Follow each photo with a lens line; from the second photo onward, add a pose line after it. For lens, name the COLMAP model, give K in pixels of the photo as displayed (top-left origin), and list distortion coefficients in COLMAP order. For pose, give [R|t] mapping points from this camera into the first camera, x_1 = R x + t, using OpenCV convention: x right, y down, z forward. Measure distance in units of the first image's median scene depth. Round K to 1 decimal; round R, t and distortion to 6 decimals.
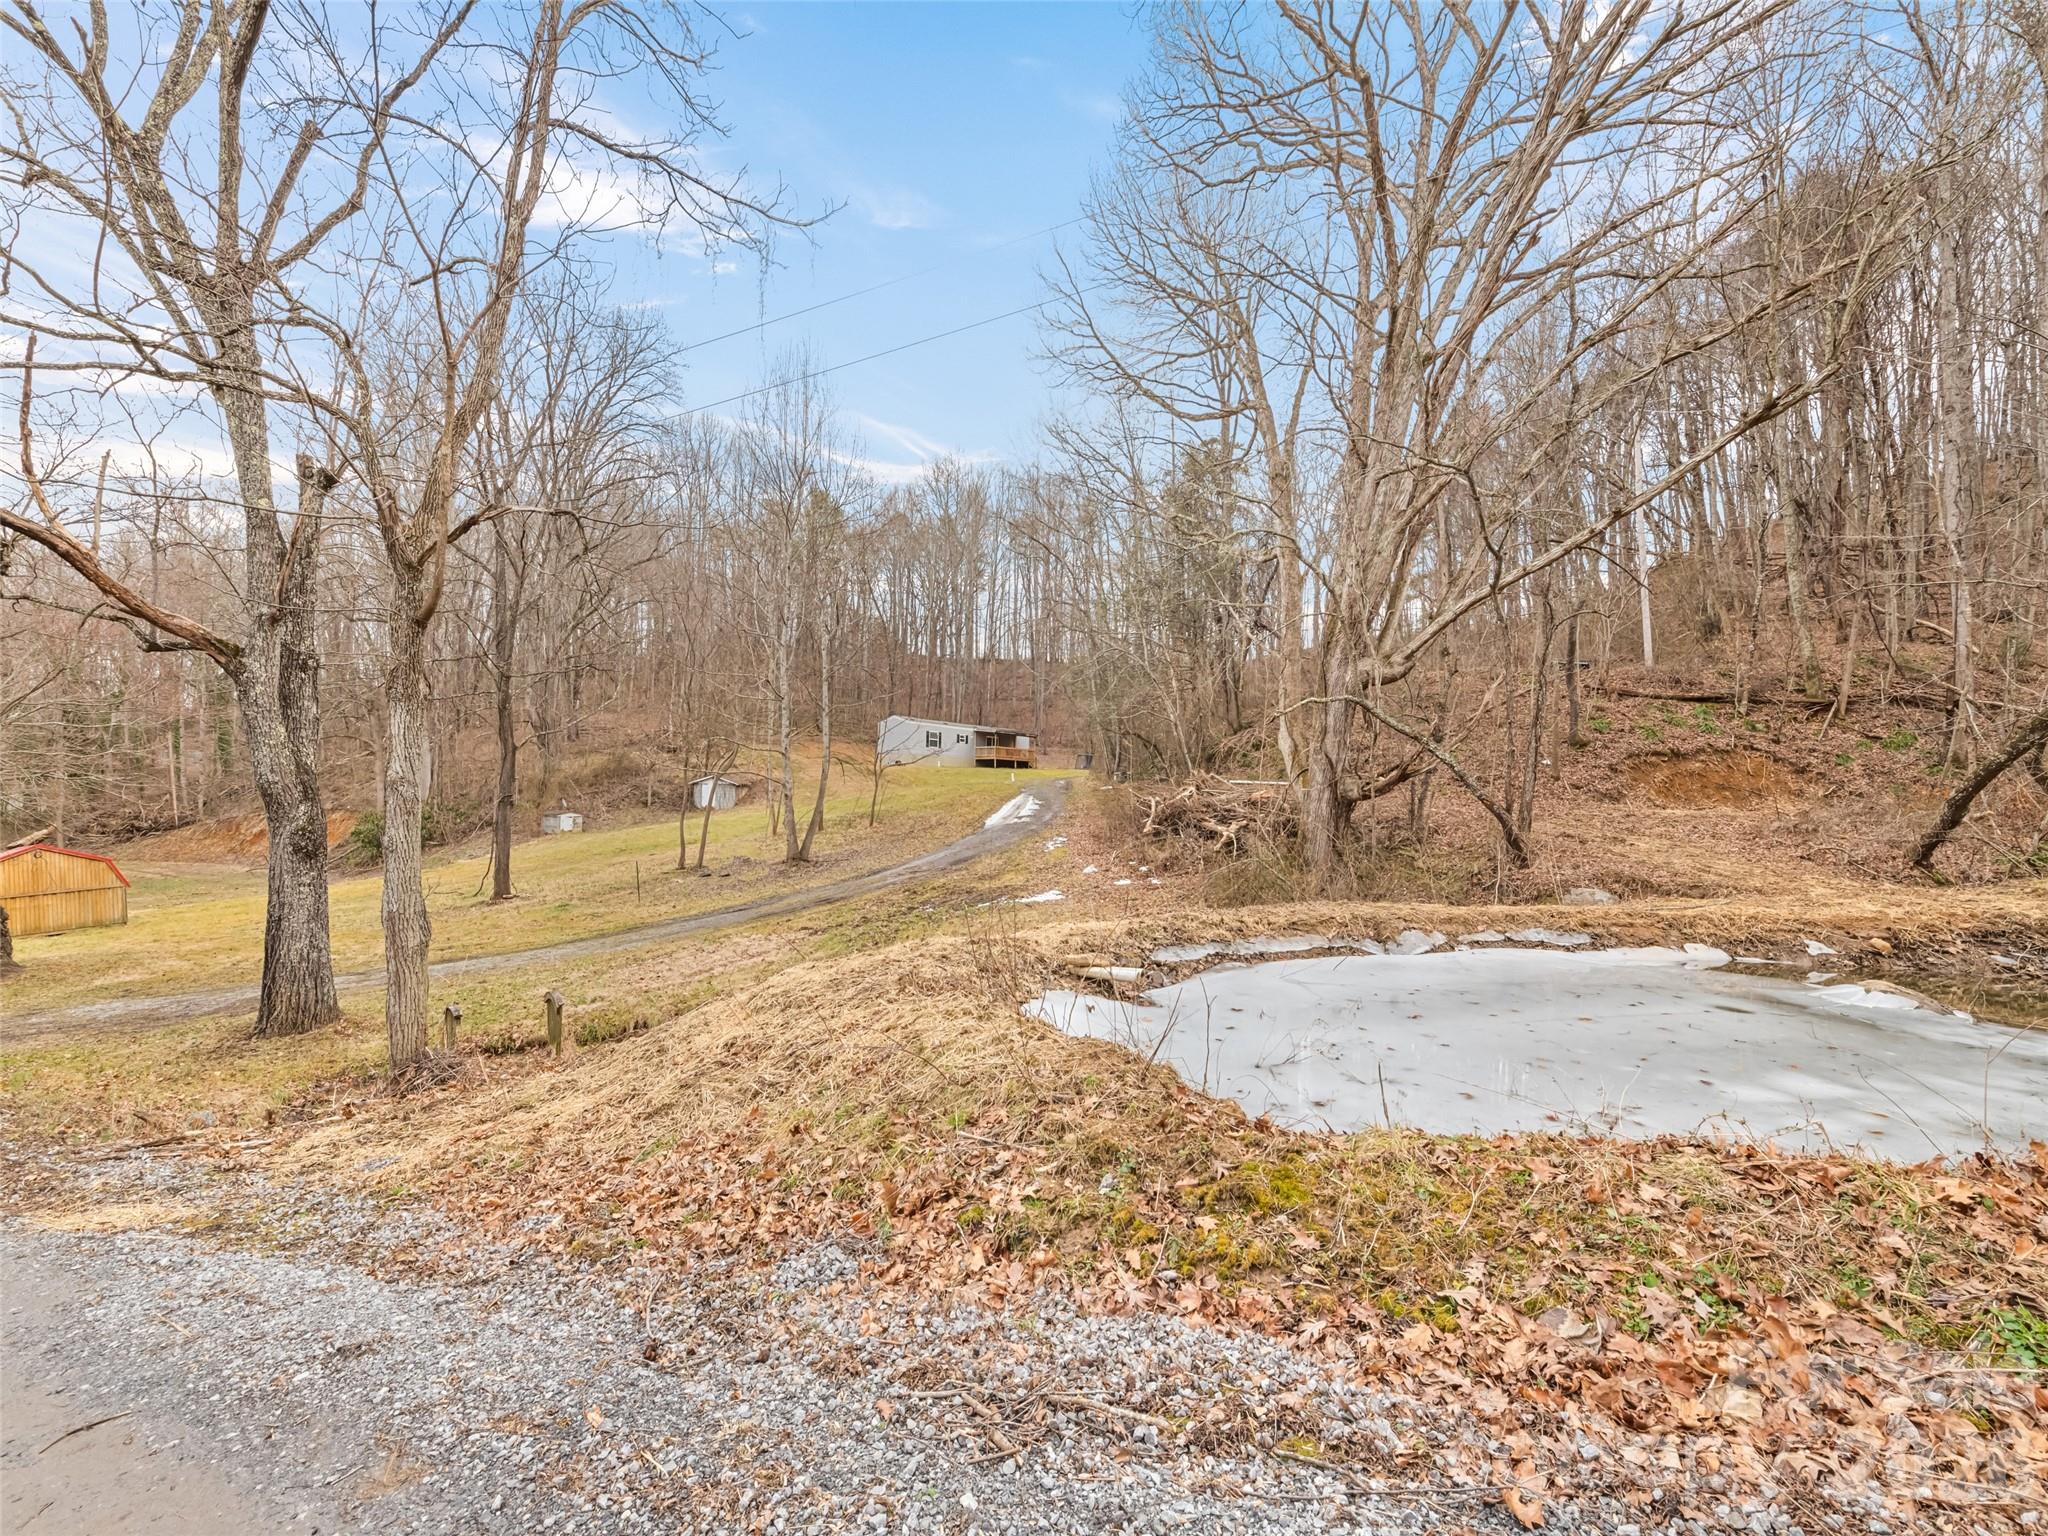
lens RADIAL K [[820.1, 0, 1027.0], [0, 820.1, 788.0], [0, 0, 1]] dist [0.018507, -0.004971]
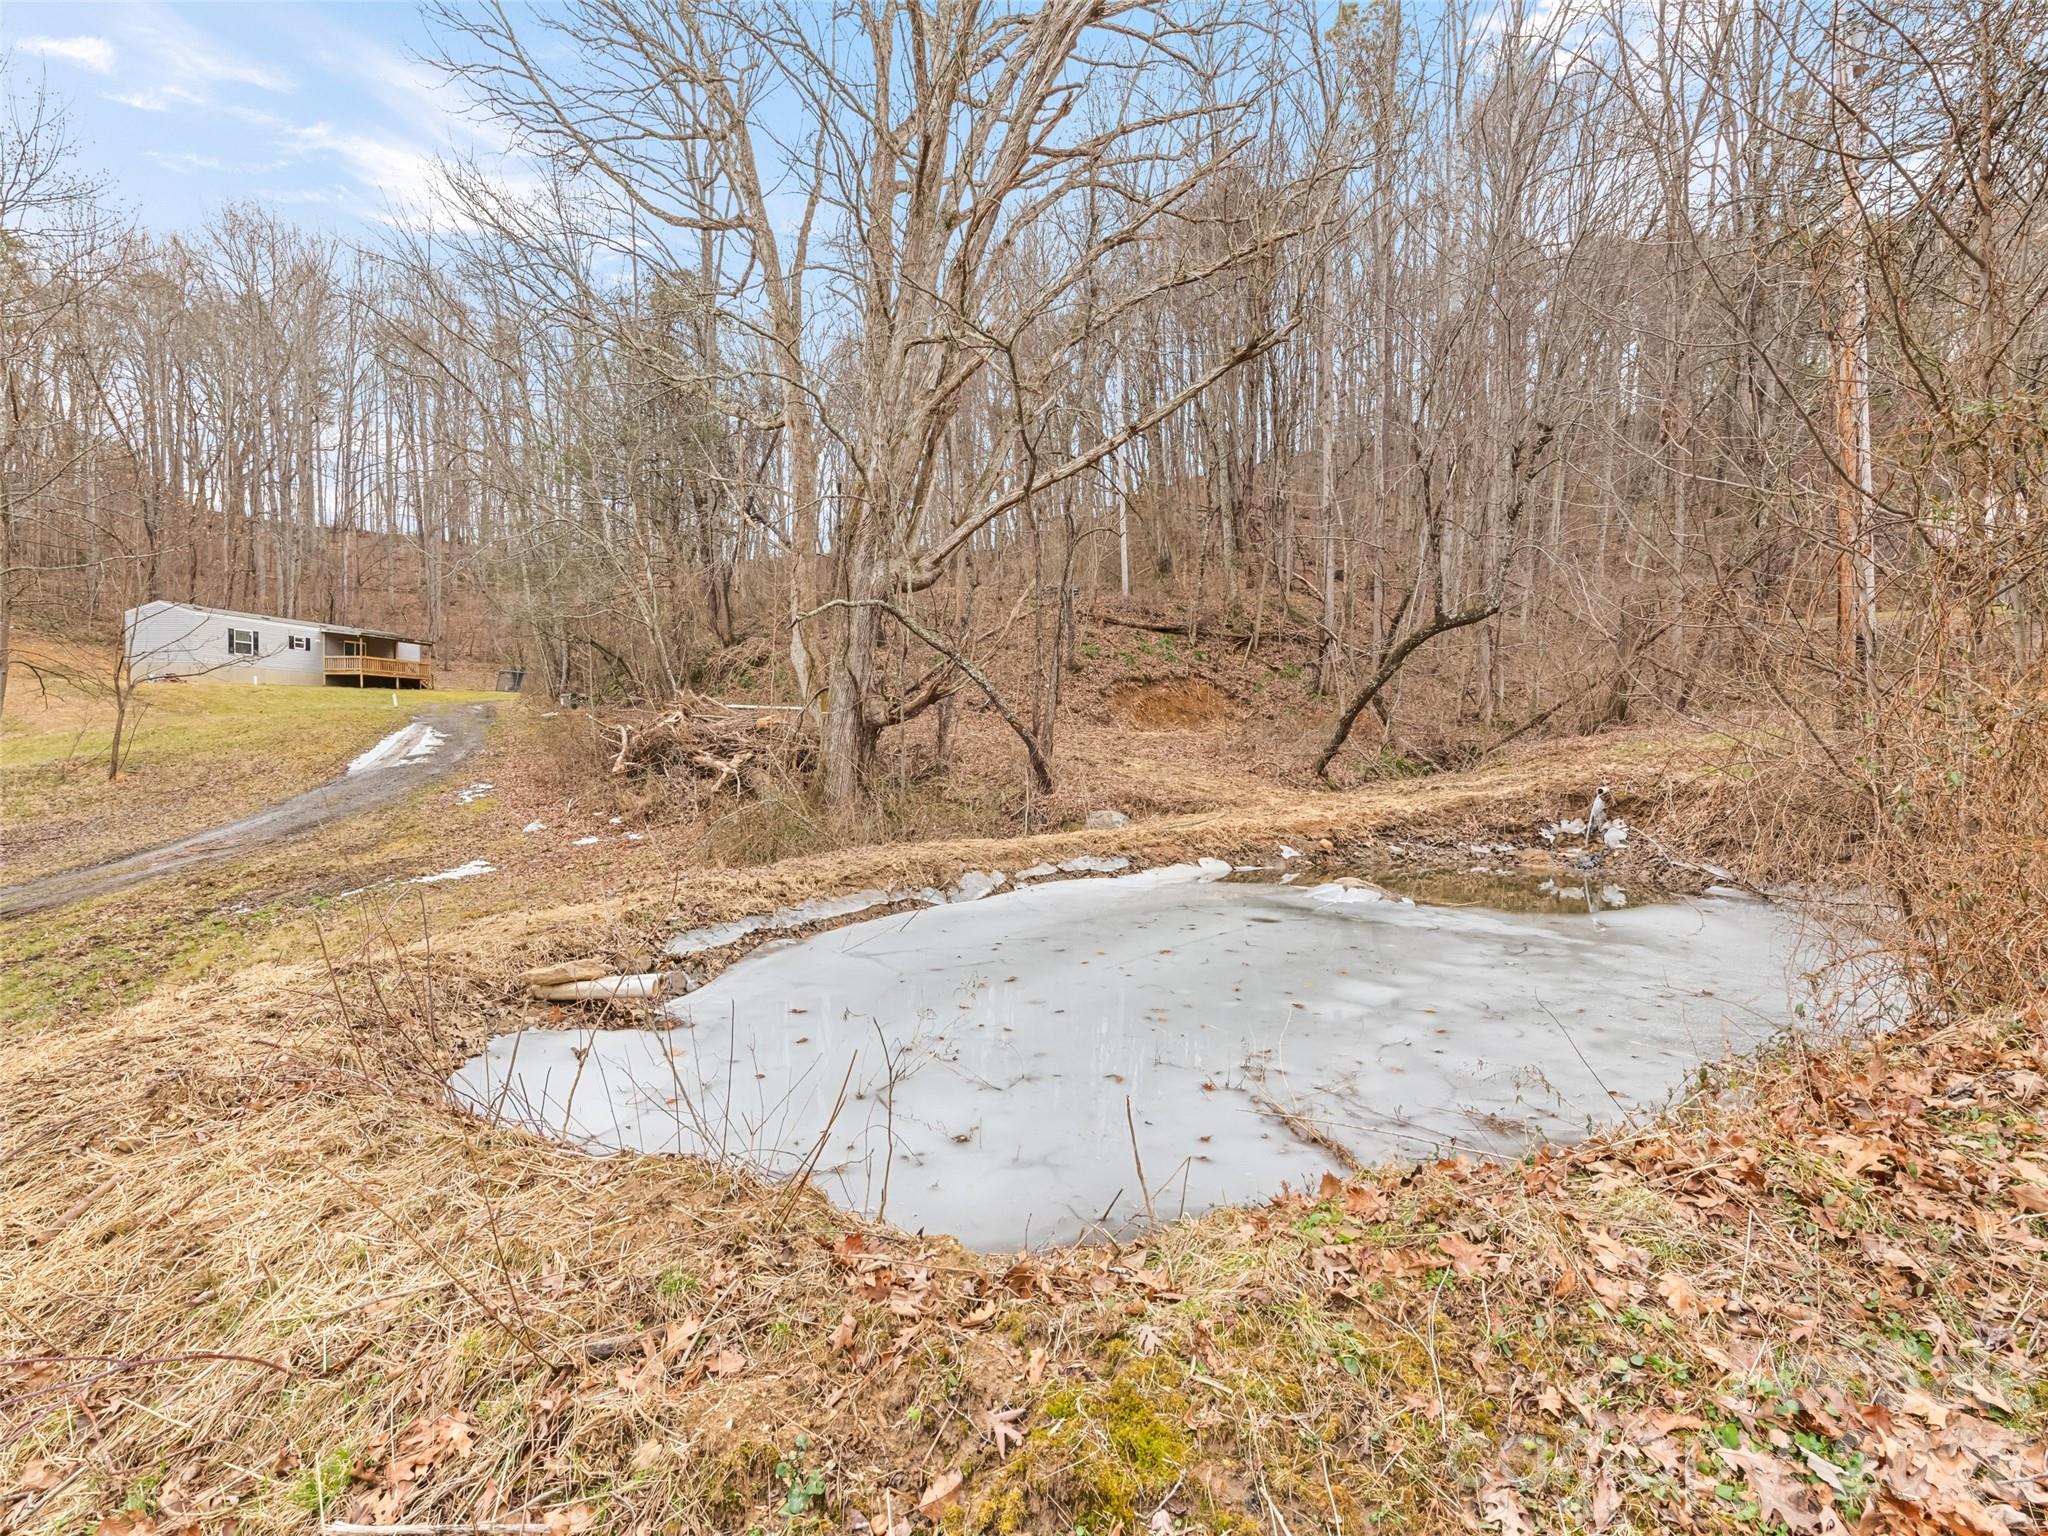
lens RADIAL K [[931.9, 0, 1025.7], [0, 931.9, 758.1], [0, 0, 1]] dist [0.017908, -0.008808]
pose [[0.837793, -0.028858, 0.545225, -0.009033], [0.005770, 0.999014, 0.044012, 0.008046], [-0.545958, -0.033727, 0.837134, 0.108254]]
